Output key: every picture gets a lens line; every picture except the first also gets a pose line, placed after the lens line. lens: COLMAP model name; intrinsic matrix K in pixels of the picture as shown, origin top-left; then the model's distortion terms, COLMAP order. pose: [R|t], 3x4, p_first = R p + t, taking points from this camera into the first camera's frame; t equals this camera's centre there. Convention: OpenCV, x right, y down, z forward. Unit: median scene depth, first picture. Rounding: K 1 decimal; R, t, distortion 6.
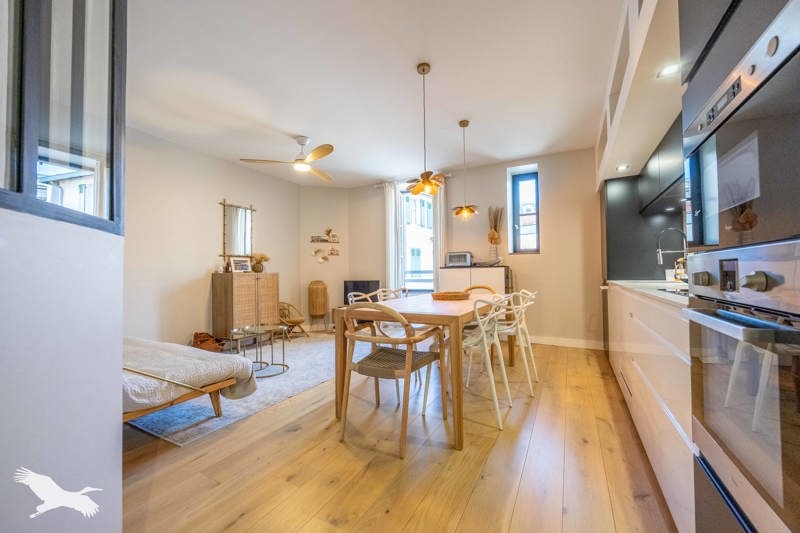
lens RADIAL K [[313.1, 0, 399.6], [0, 313.1, 268.0], [0, 0, 1]] dist [0.000533, -0.000139]
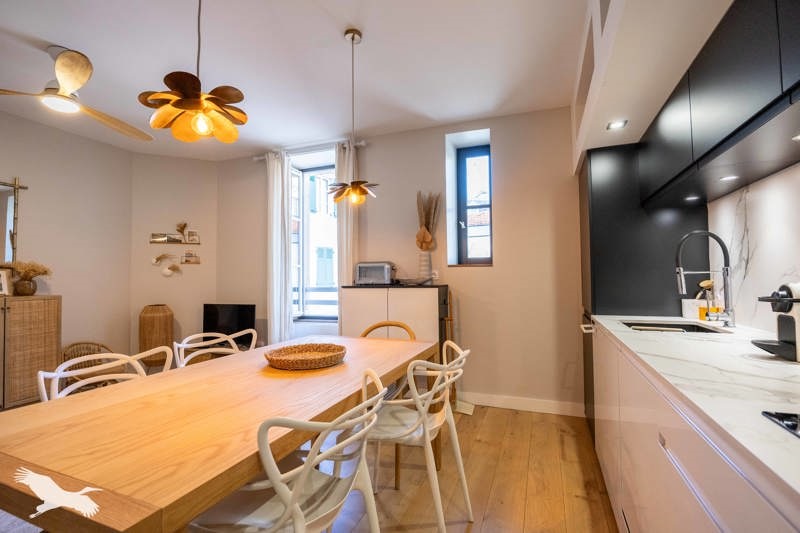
lens RADIAL K [[369.7, 0, 399.5], [0, 369.7, 268.3], [0, 0, 1]] dist [-0.017172, 0.000300]
pose [[0.991786, 0.006731, 0.127728, 0.151334], [-0.004766, 0.999866, -0.015678, -0.028132], [-0.127817, 0.014941, 0.991685, 0.254984]]
